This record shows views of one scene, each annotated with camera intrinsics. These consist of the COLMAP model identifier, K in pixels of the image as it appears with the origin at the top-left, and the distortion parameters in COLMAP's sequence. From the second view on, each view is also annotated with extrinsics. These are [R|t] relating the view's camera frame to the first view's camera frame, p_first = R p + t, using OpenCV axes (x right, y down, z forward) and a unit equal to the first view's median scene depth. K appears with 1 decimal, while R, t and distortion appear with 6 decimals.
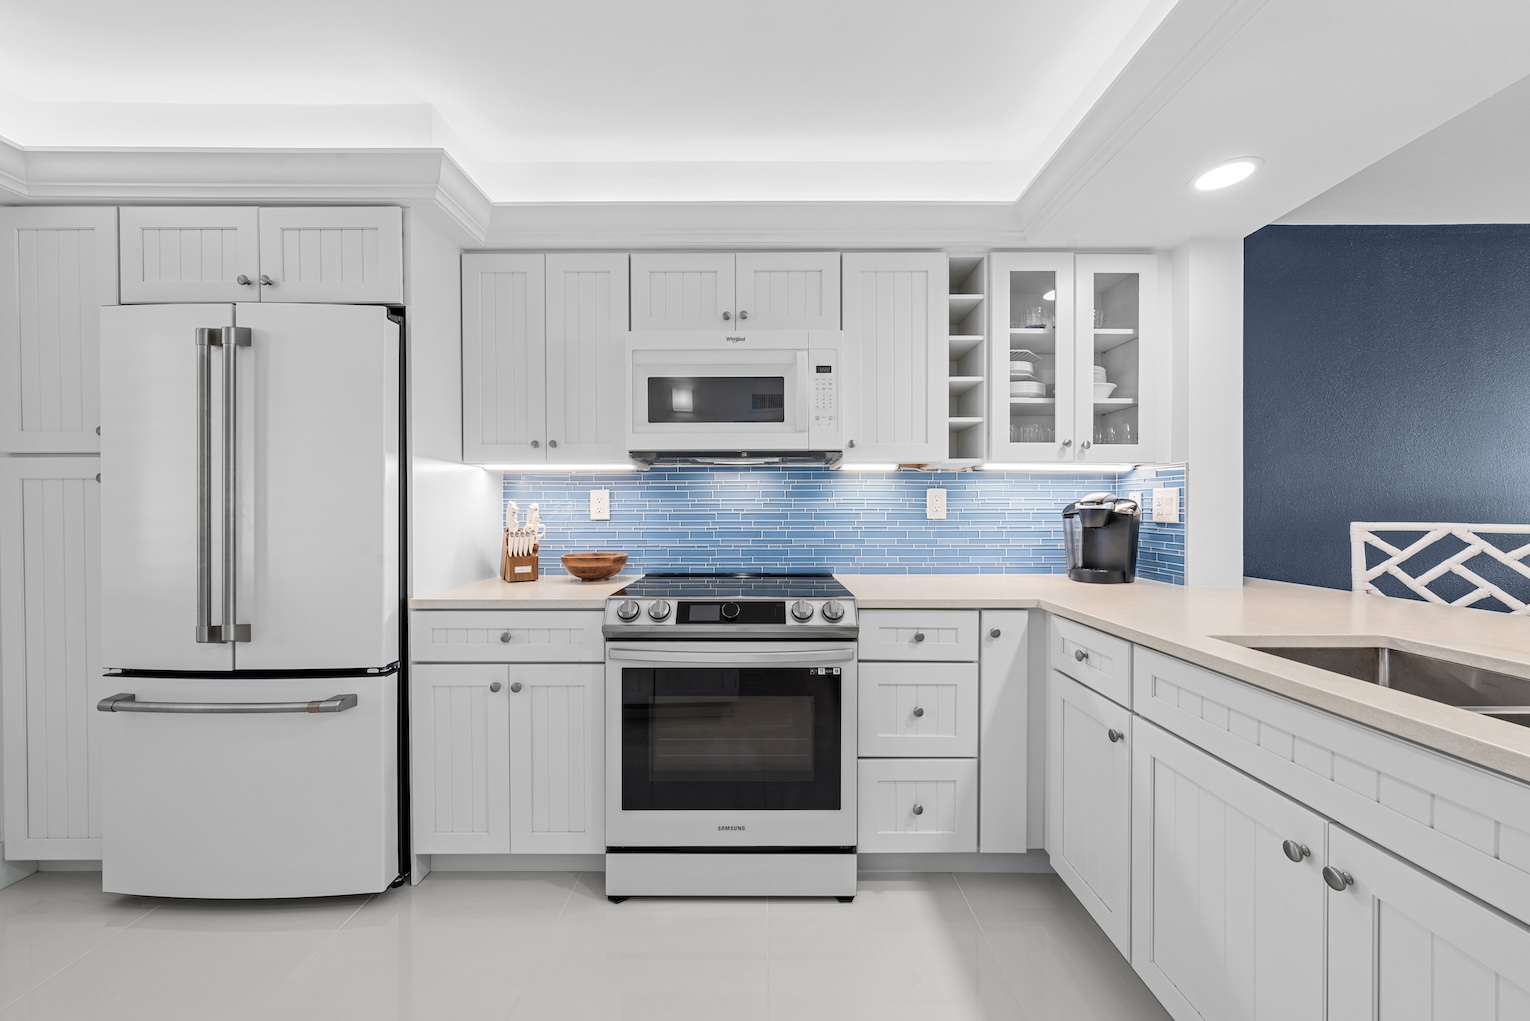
lens RADIAL K [[564.5, 0, 764.0], [0, 564.5, 514.2], [0, 0, 1]] dist [-0.002104, -0.000164]
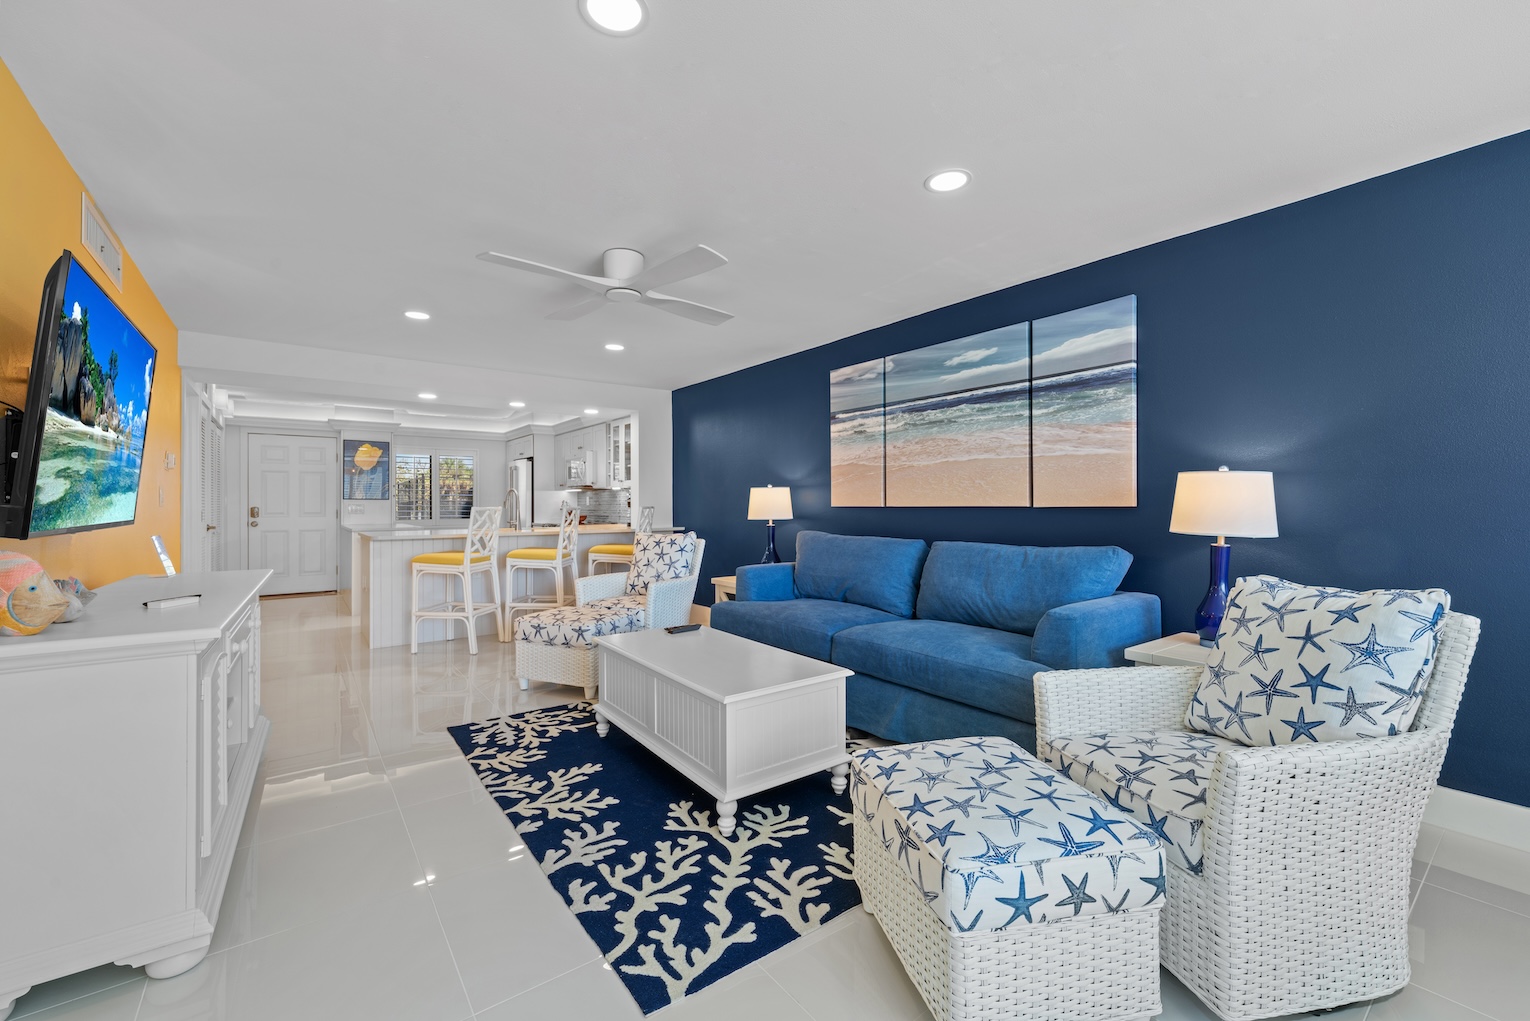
lens RADIAL K [[618.0, 0, 762.4], [0, 618.0, 503.8], [0, 0, 1]] dist [-0.001338, -0.000334]
pose [[0.605812, -0.002622, -0.795604, 3.721118], [-0.003219, 0.999978, -0.005747, 0.019163], [0.795602, 0.006042, 0.605790, -0.437838]]
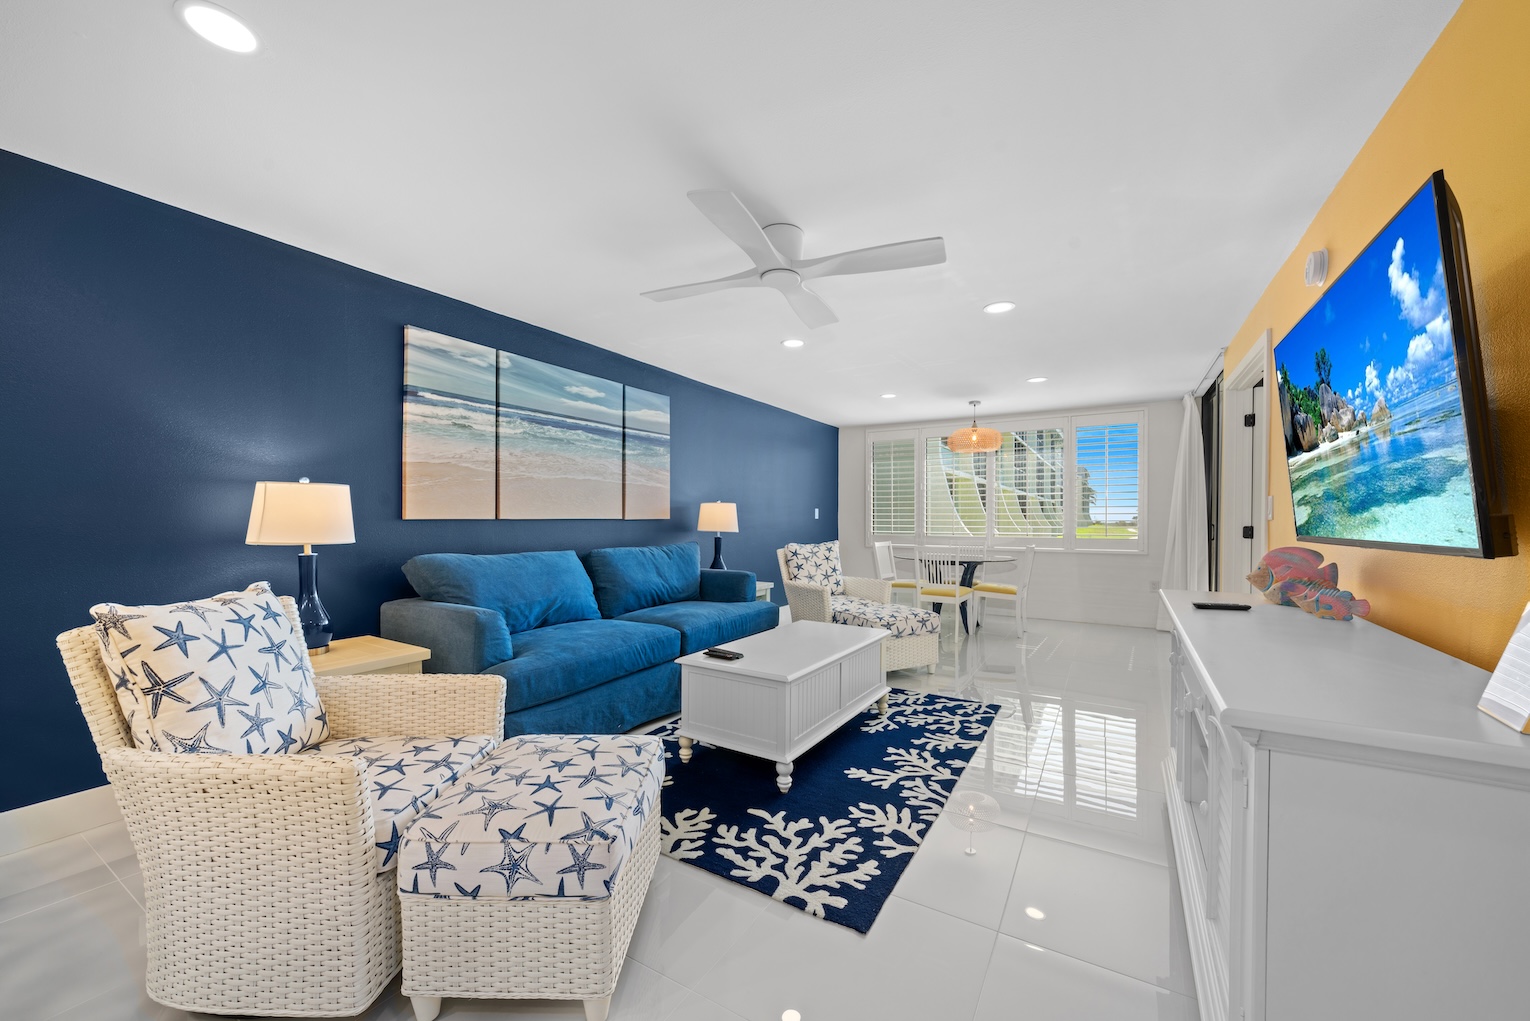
lens RADIAL K [[578.9, 0, 760.0], [0, 578.9, 523.4], [0, 0, 1]] dist [0.000393, 0.000022]
pose [[0.518692, -0.005822, 0.854941, 1.247427], [0.001548, 0.999982, 0.005871, 0.018550], [-0.854960, -0.001722, 0.518692, -0.406986]]
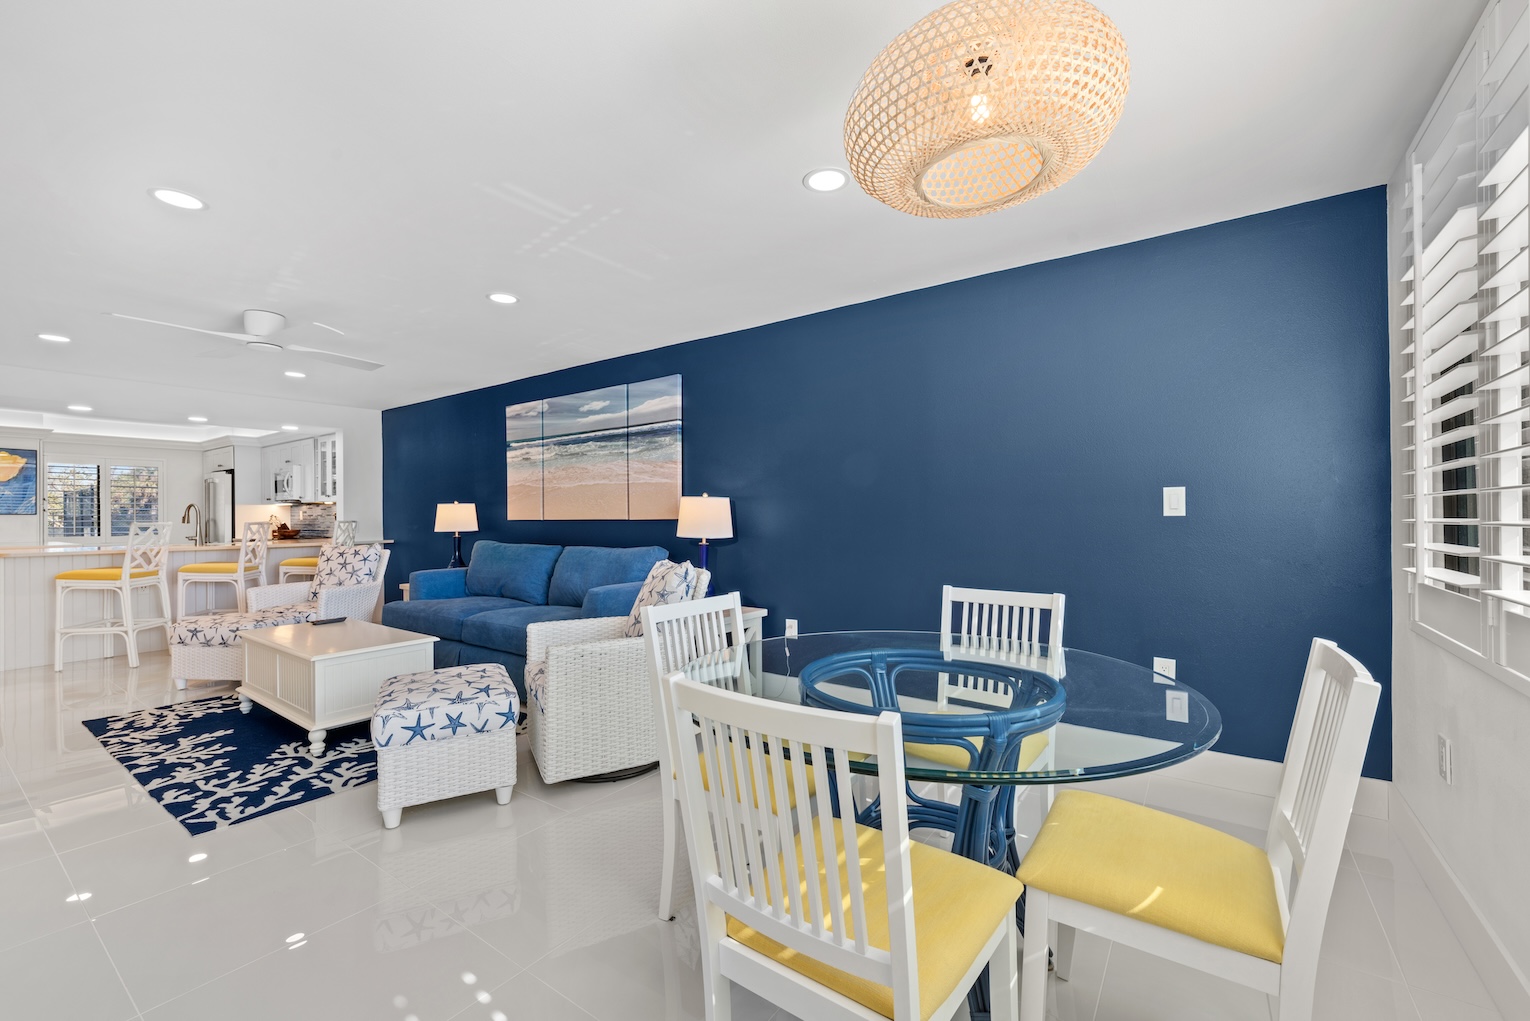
lens RADIAL K [[625.4, 0, 763.9], [0, 625.4, 514.3], [0, 0, 1]] dist [-0.000836, 0.000126]
pose [[0.815369, -0.007043, -0.578898, 4.584202], [0.003175, 0.999965, -0.007694, 0.015095], [0.578932, 0.004435, 0.815364, -0.448698]]
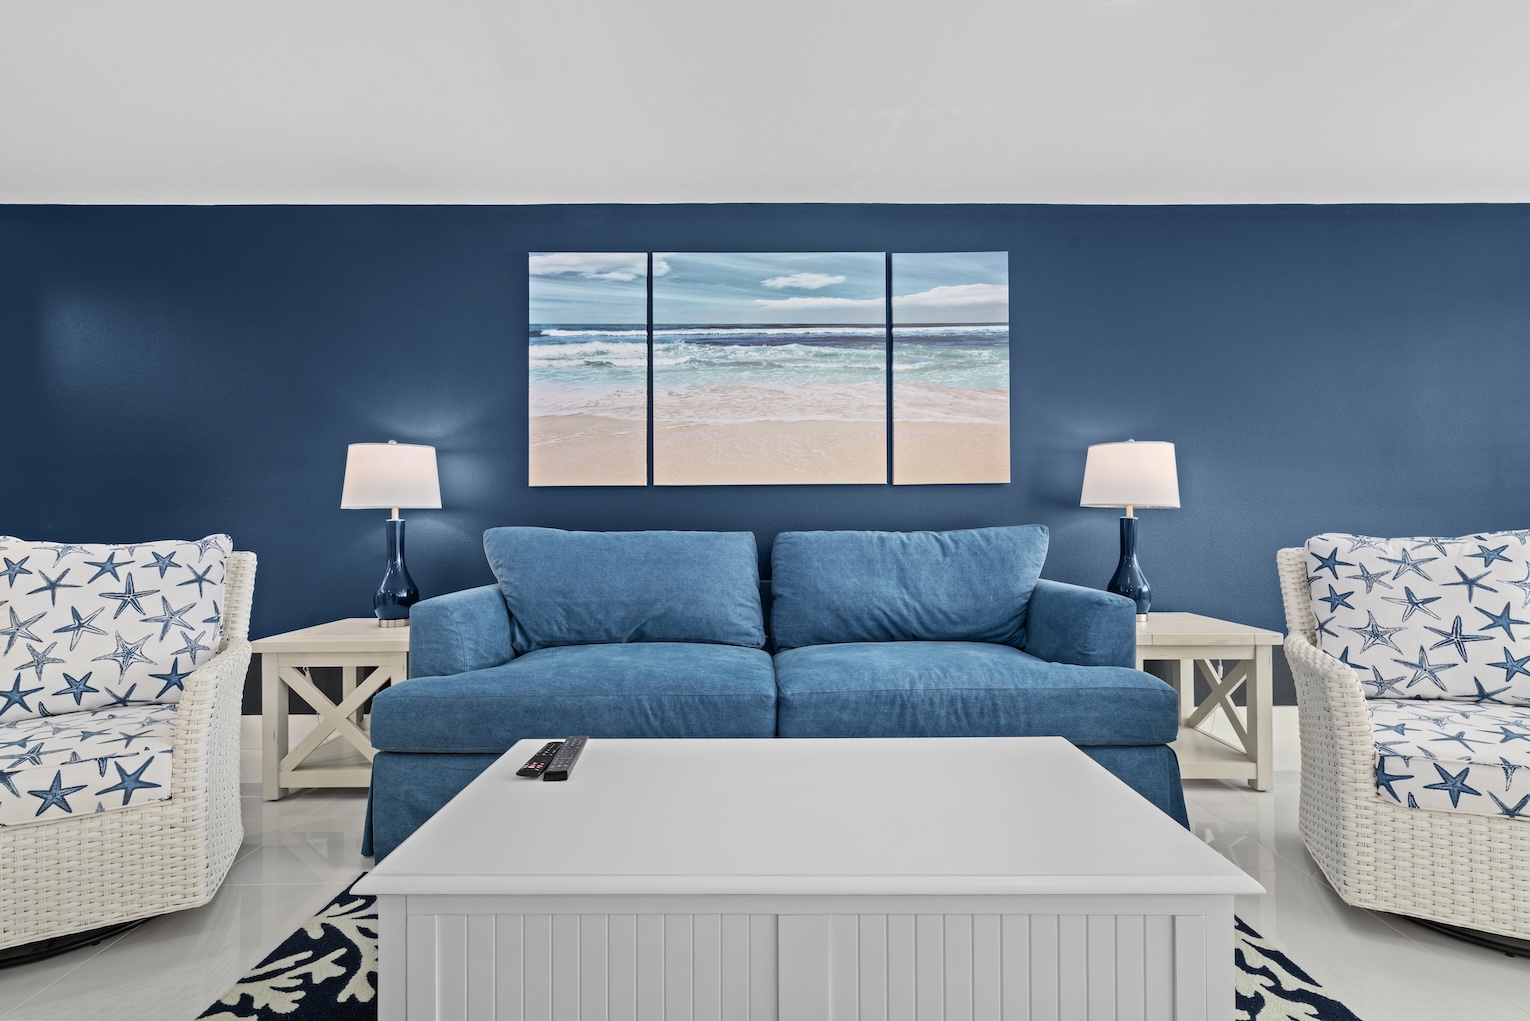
lens RADIAL K [[689.0, 0, 766.3], [0, 689.0, 511.2], [0, 0, 1]] dist [0.008580, -0.000065]
pose [[0.999915, -0.005074, 0.012012, 2.545223], [0.005308, 0.999796, -0.019497, 0.101071], [-0.011911, 0.019559, 0.999738, -0.335047]]
